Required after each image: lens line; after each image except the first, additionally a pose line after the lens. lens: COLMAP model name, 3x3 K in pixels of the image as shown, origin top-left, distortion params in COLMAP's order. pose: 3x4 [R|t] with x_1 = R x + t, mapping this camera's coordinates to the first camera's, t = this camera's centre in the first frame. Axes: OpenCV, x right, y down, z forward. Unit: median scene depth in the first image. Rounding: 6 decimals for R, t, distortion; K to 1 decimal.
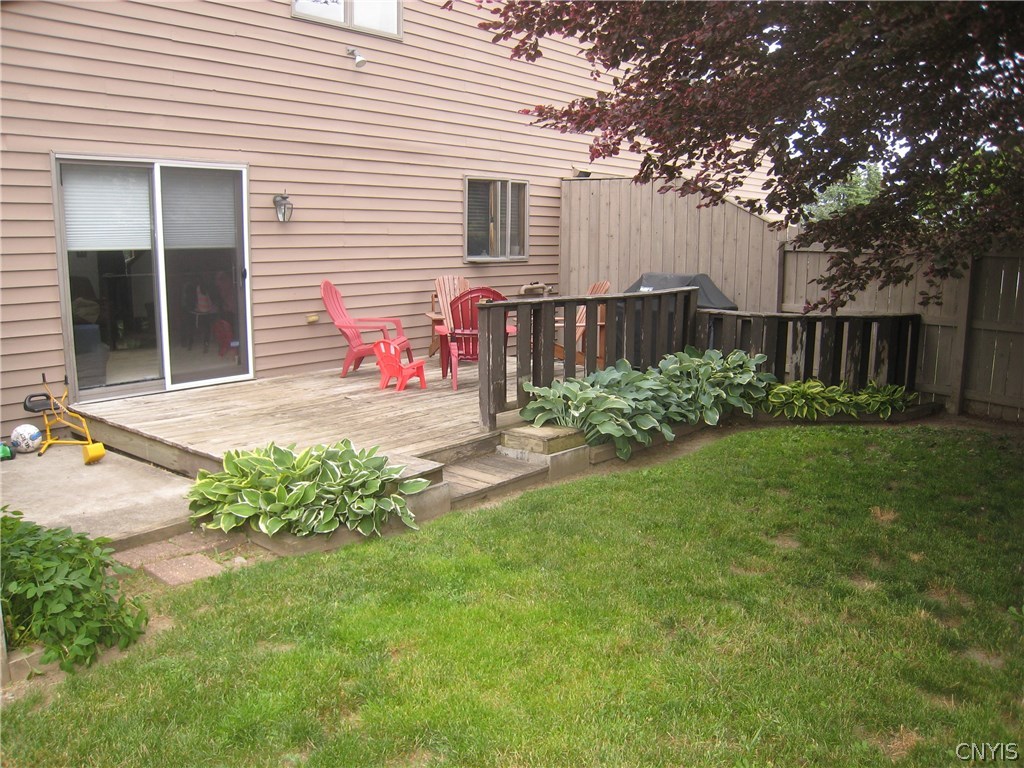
lens RADIAL K [[849.7, 0, 512.5], [0, 849.7, 382.0], [0, 0, 1]] dist [-0.115464, 0.012981]
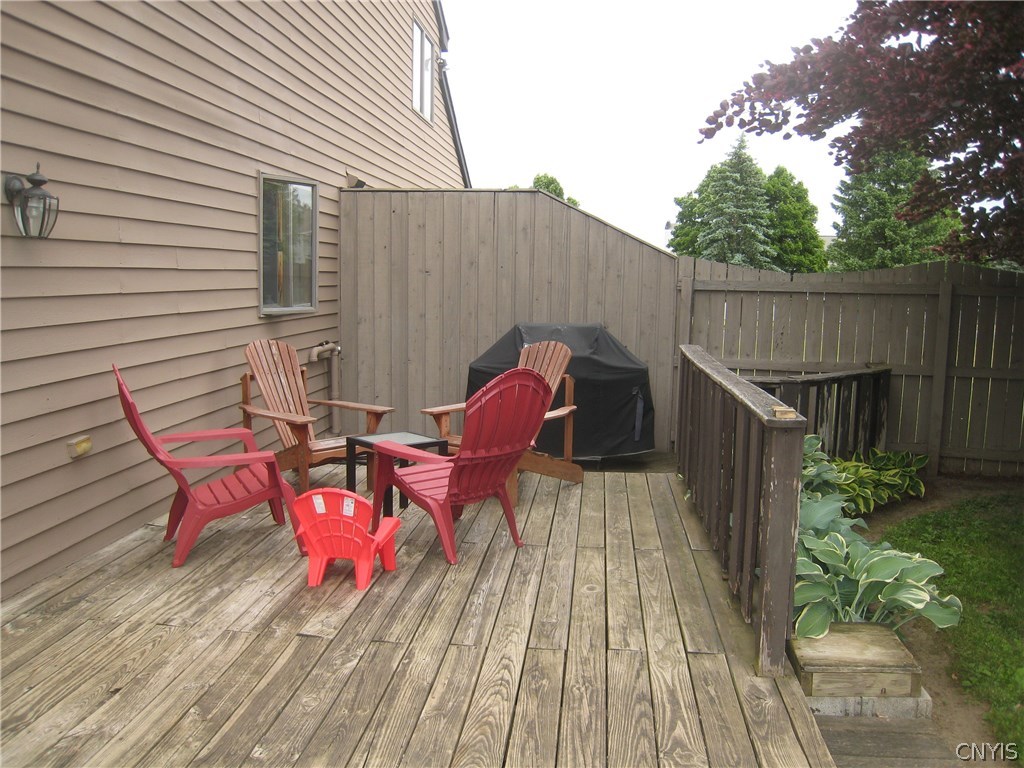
lens RADIAL K [[849.7, 0, 511.1], [0, 849.7, 384.7], [0, 0, 1]] dist [-0.115464, 0.012981]
pose [[0.825860, -0.070762, 0.559418, -0.246807], [0.092612, 0.995644, -0.010780, -0.070171], [-0.556218, 0.060712, 0.828816, 0.412927]]
